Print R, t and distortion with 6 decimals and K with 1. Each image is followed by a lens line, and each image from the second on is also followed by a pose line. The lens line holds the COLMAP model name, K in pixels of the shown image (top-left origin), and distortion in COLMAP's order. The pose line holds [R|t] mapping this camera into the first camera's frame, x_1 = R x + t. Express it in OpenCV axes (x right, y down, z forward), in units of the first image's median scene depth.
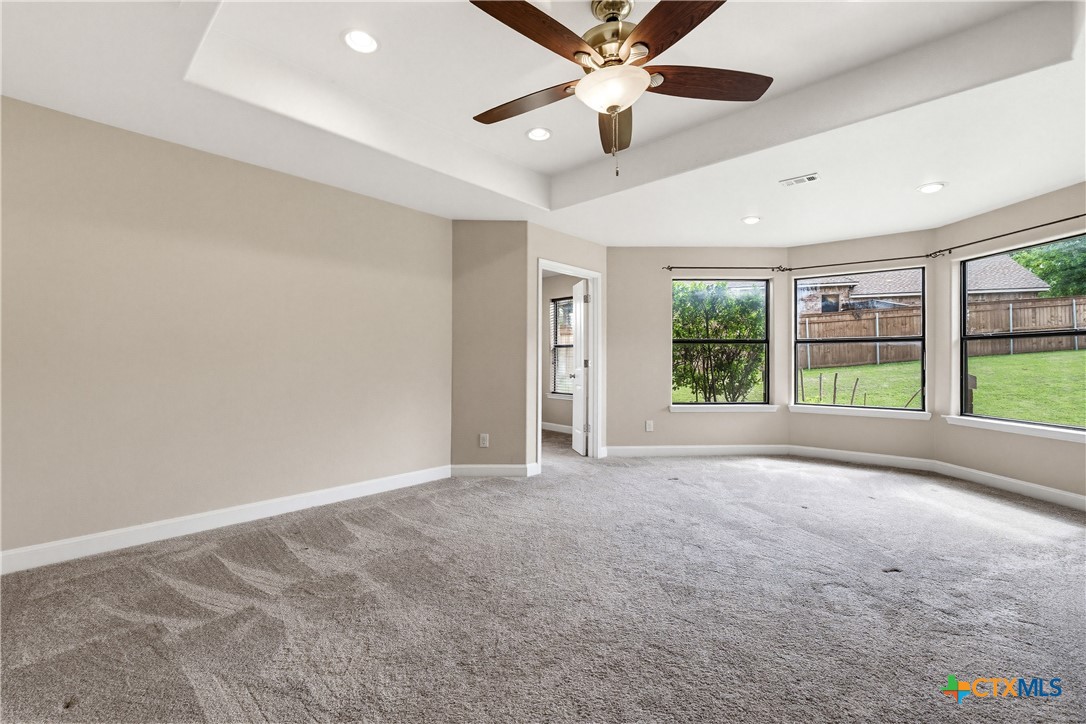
lens RADIAL K [[455.9, 0, 543.0], [0, 455.9, 362.0], [0, 0, 1]] dist [-0.001953, 0.000210]
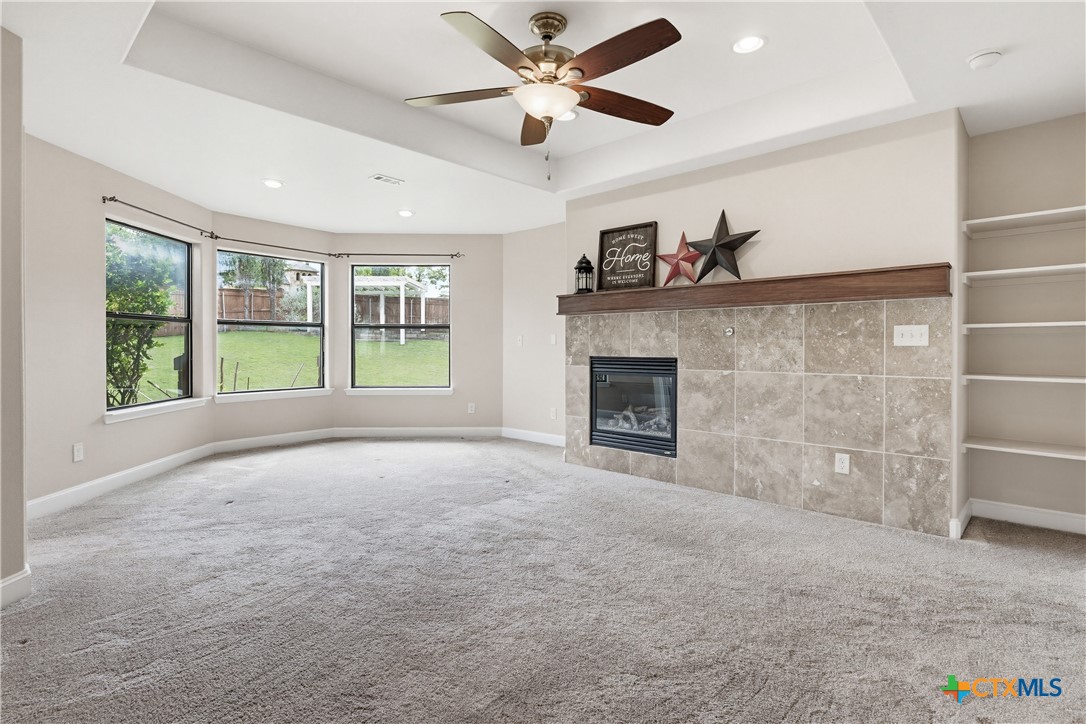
lens RADIAL K [[518.4, 0, 539.1], [0, 518.4, 352.9], [0, 0, 1]] dist [-0.001627, -0.000119]
pose [[0.043023, -0.014063, 0.998975, -0.463874], [0.002027, 0.999900, 0.013989, 0.001373], [-0.999072, 0.001423, 0.043048, 0.401342]]
